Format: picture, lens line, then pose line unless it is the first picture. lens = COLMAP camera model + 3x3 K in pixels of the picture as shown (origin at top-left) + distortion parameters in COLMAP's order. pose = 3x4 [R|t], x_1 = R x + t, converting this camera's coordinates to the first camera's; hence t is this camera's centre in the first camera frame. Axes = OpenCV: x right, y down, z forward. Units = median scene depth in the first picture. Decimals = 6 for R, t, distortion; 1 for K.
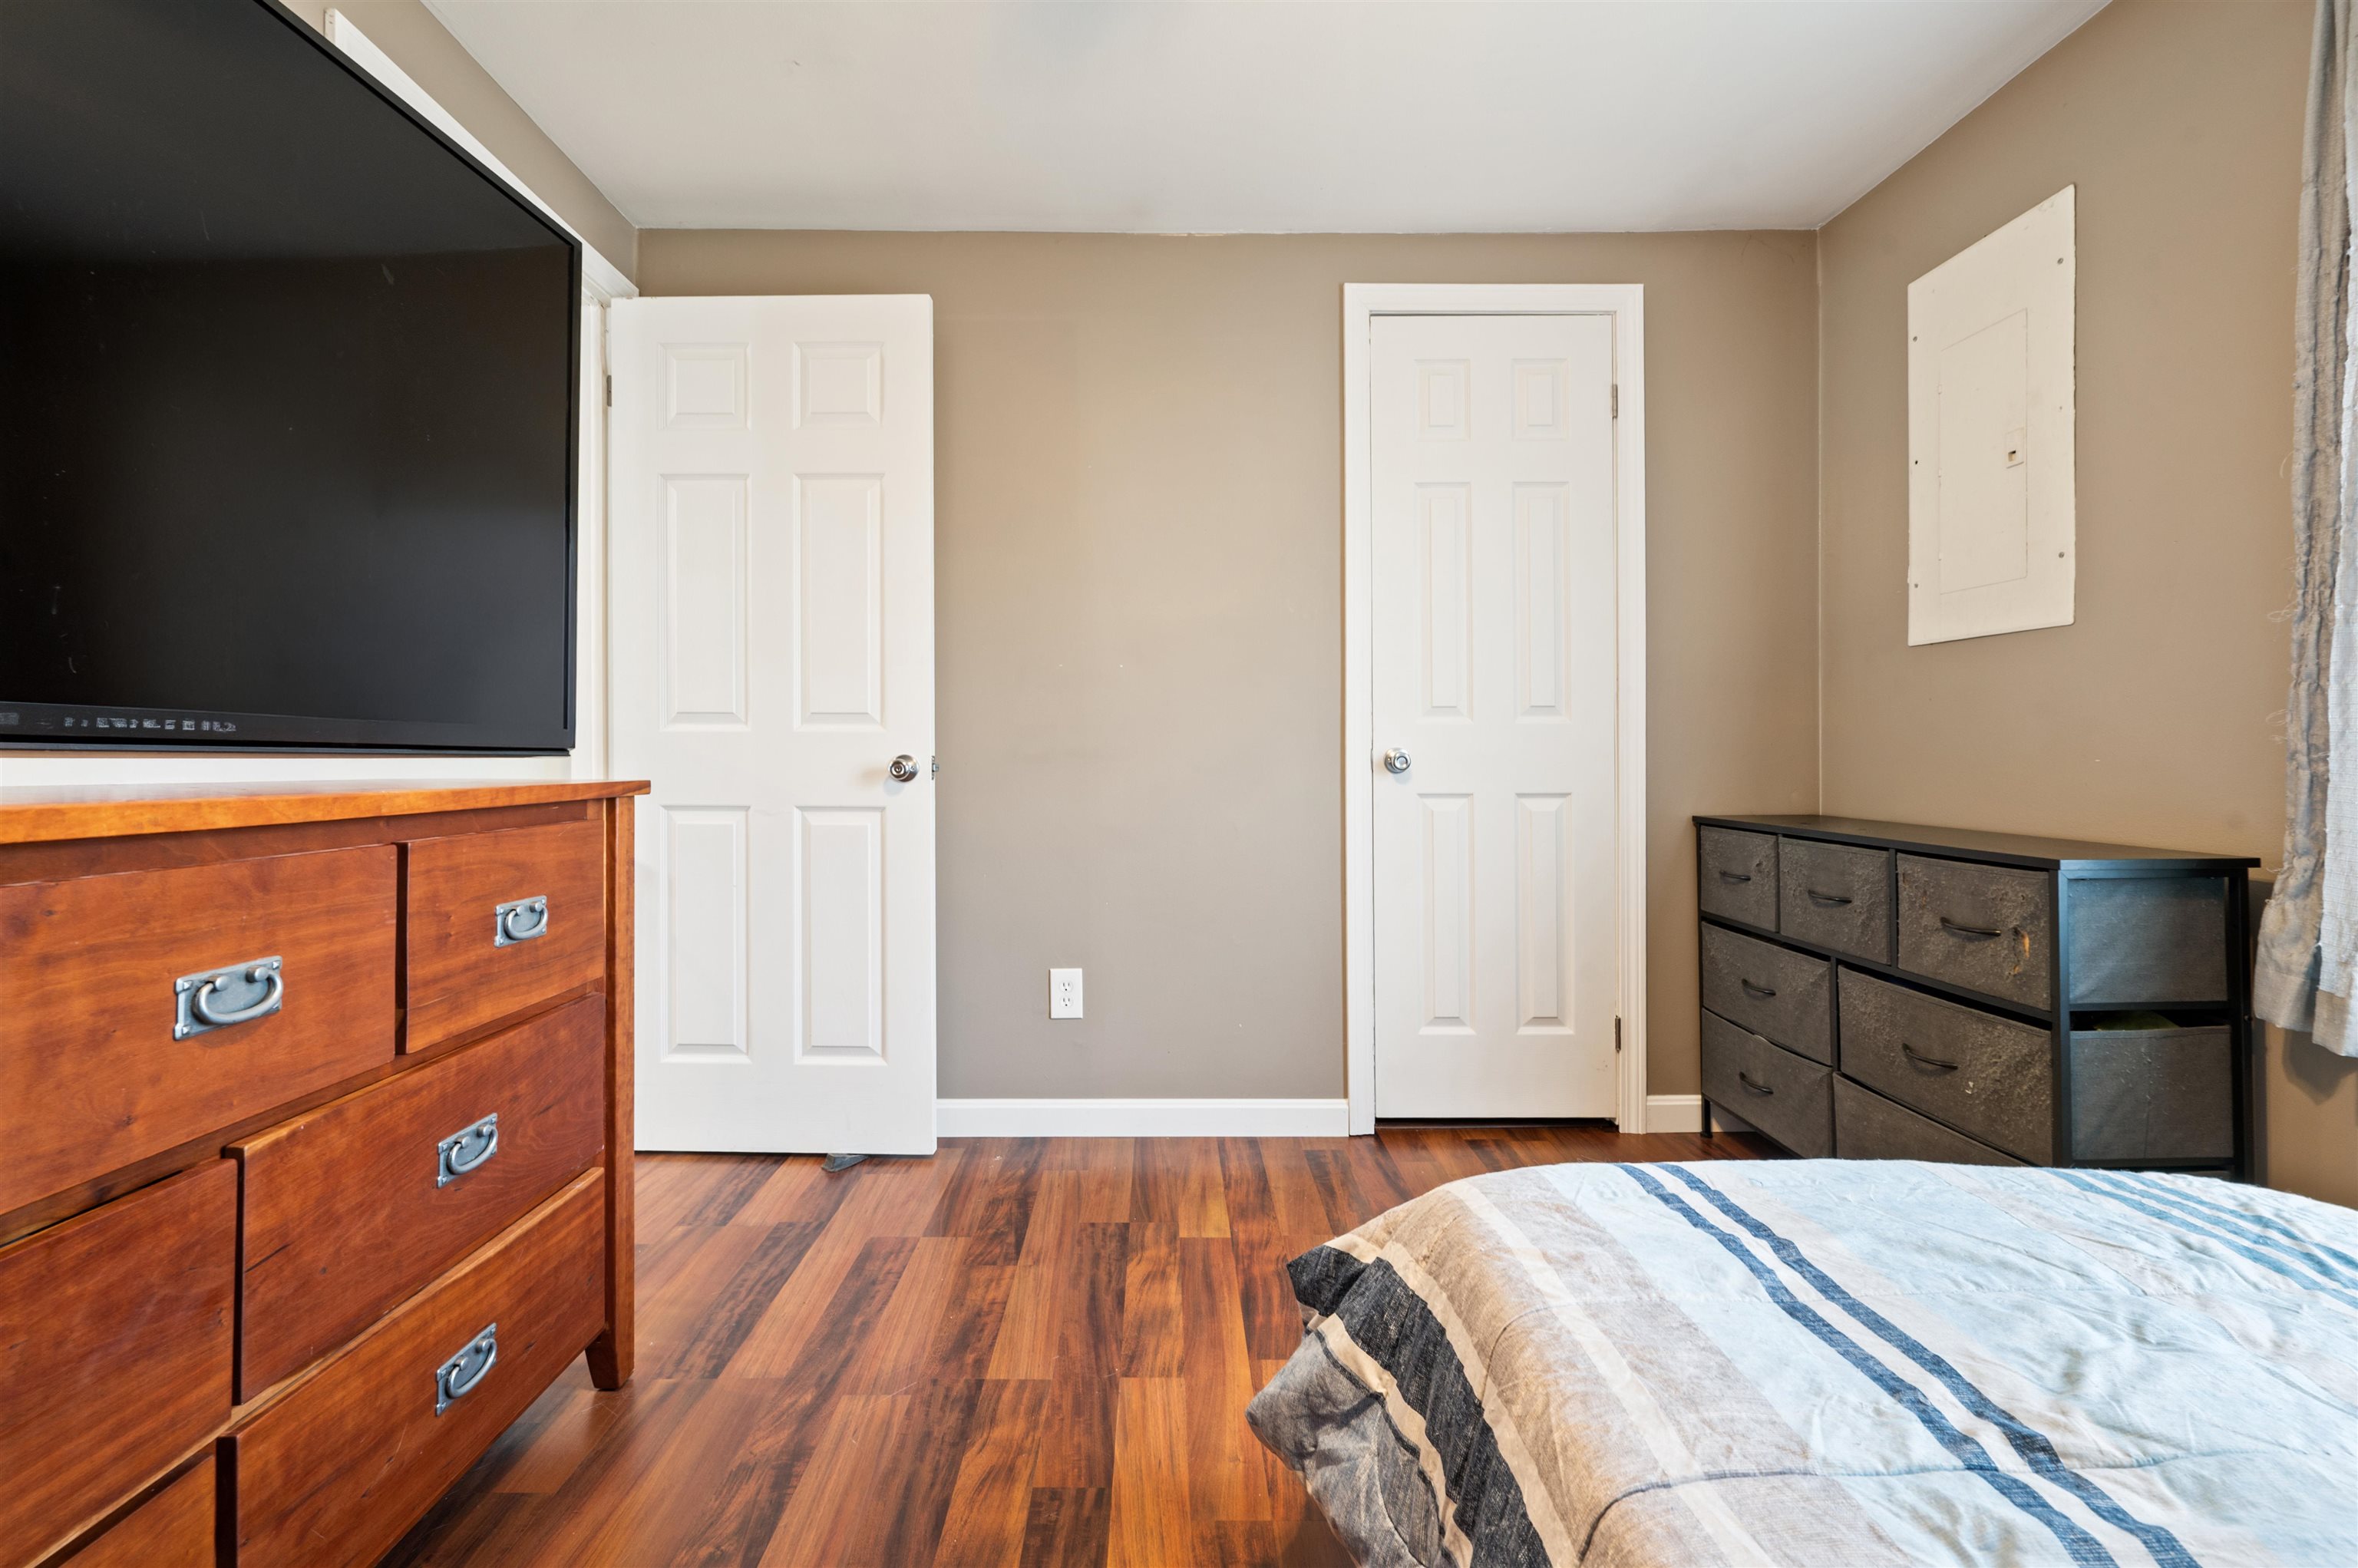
lens RADIAL K [[960.3, 0, 1174.7], [0, 960.3, 759.0], [0, 0, 1]] dist [0.000014, 0.000368]
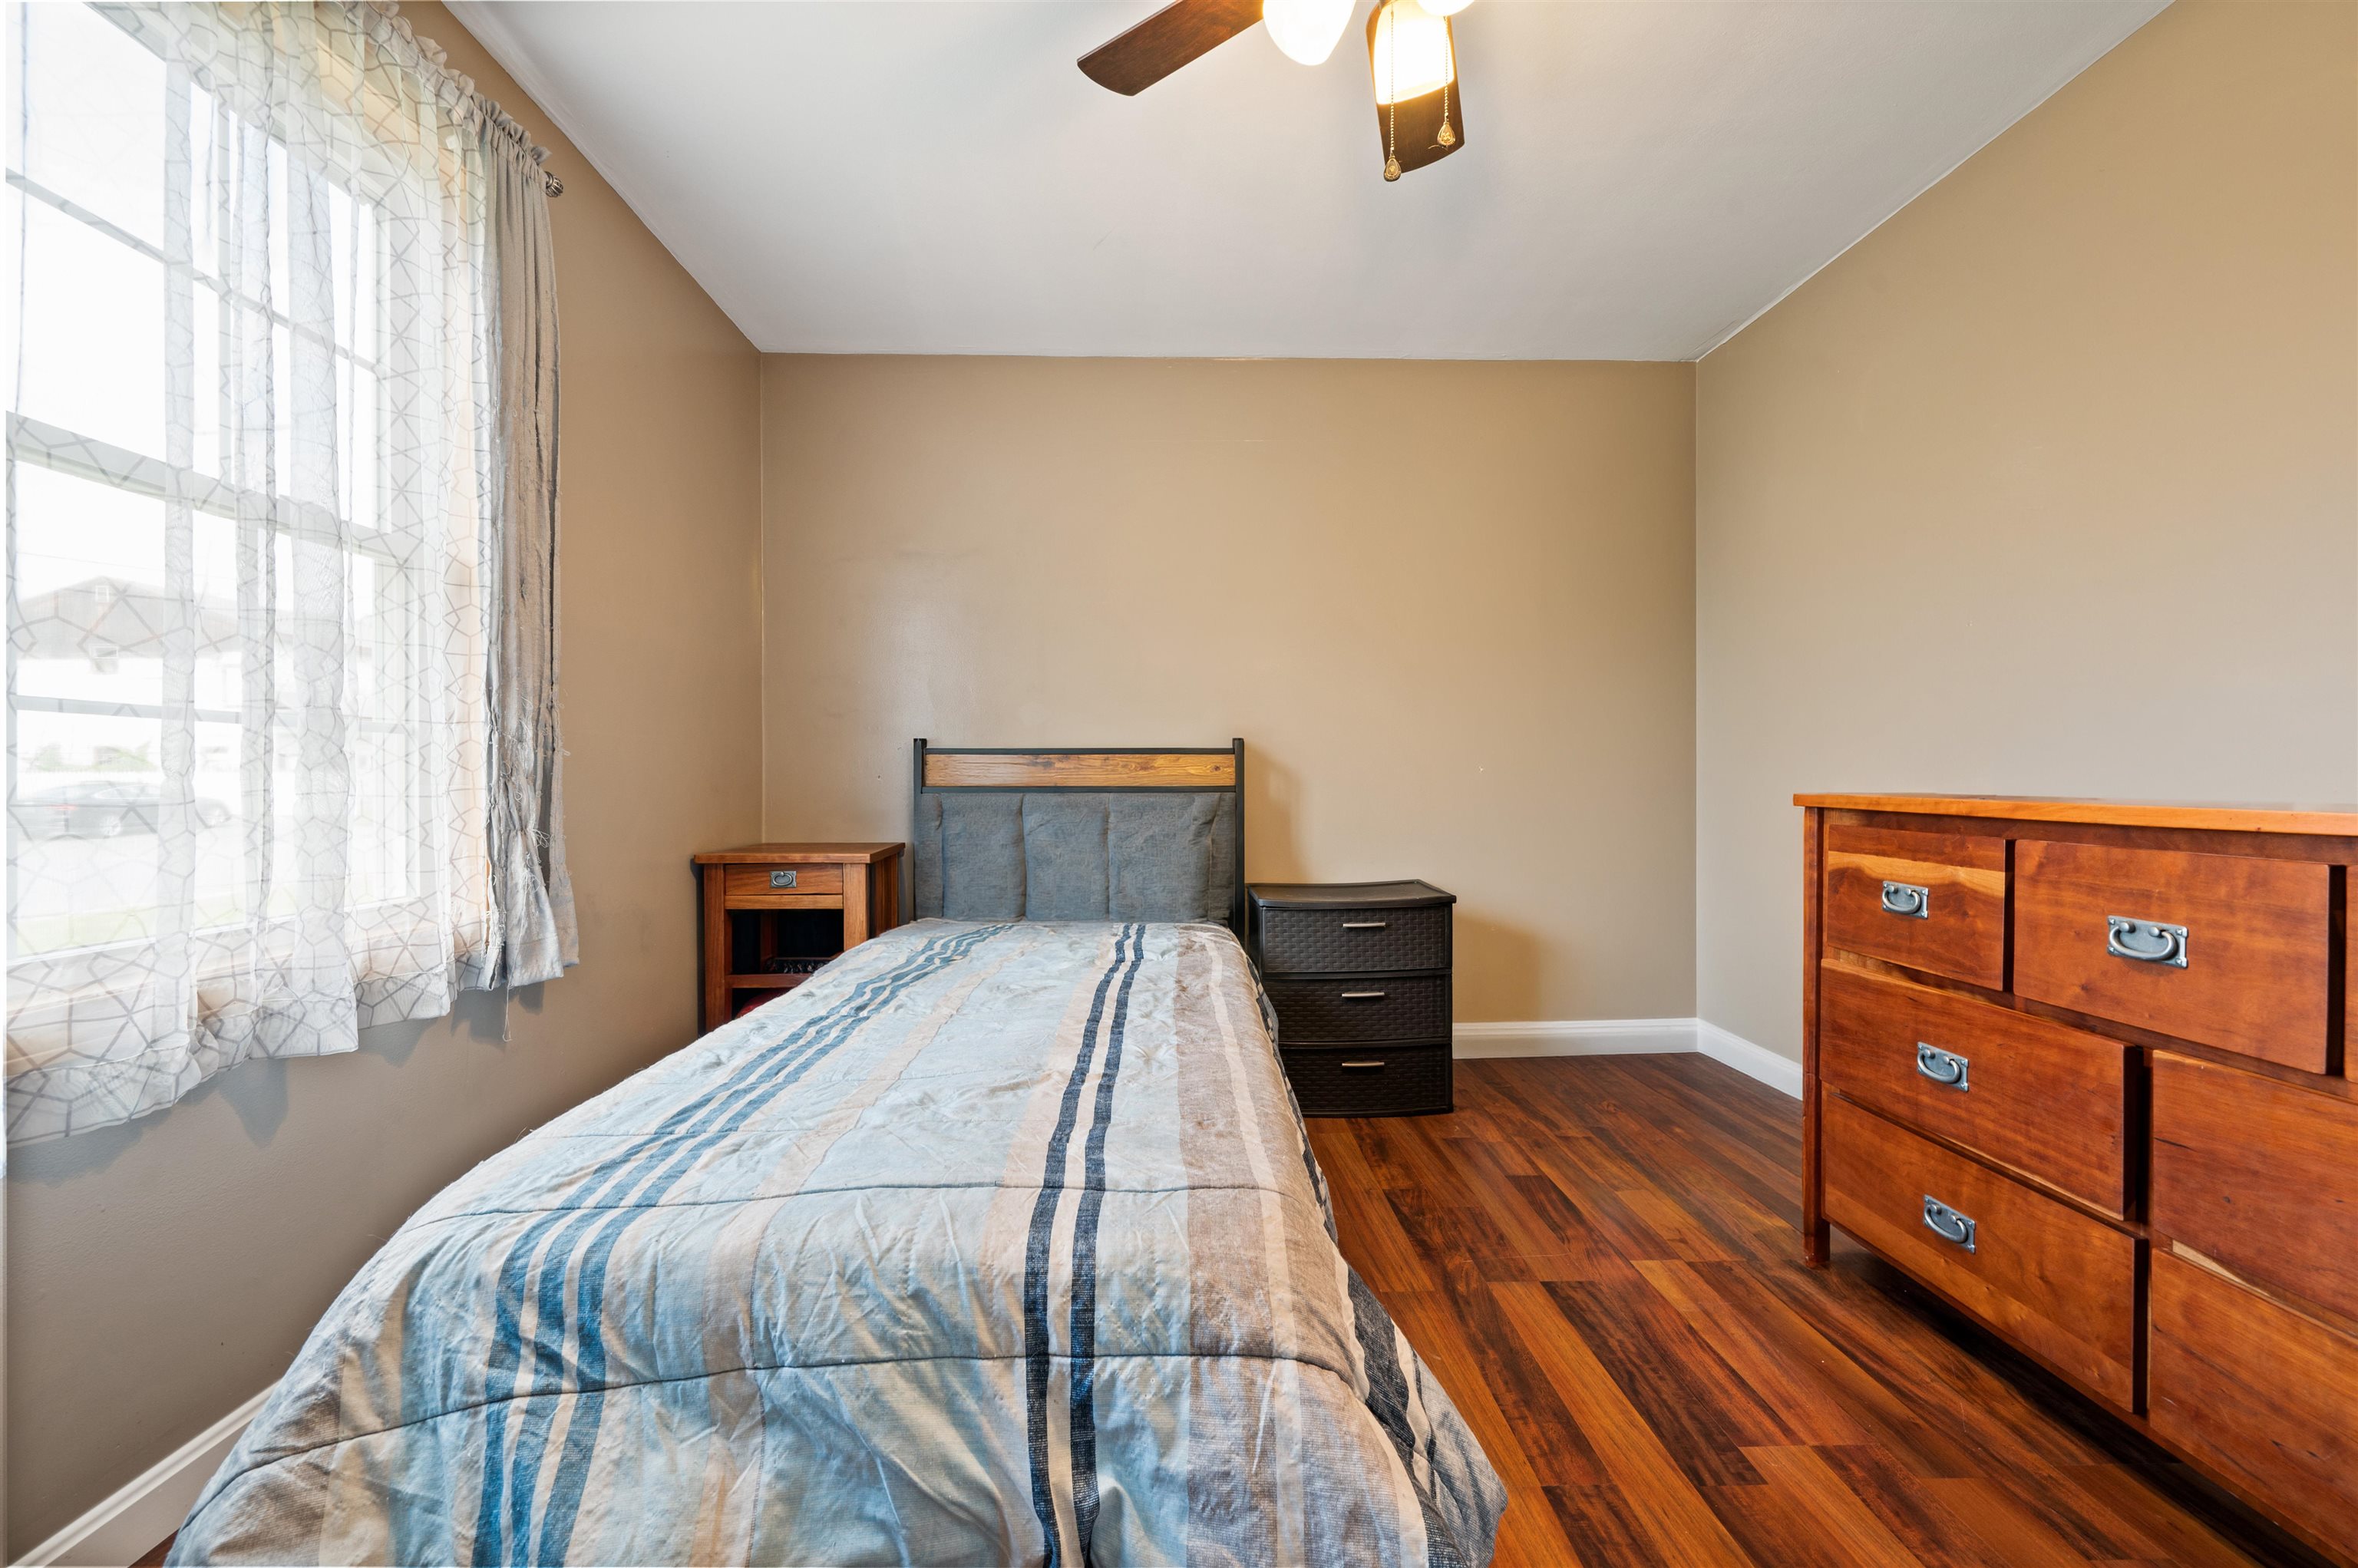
lens RADIAL K [[942.7, 0, 1186.7], [0, 942.7, 785.2], [0, 0, 1]] dist [0.001442, 0.000493]
pose [[-0.999590, -0.007710, -0.027572, 0.508144], [-0.008089, 0.999874, 0.013637, -0.000210], [0.027464, 0.013854, -0.999527, 2.329331]]
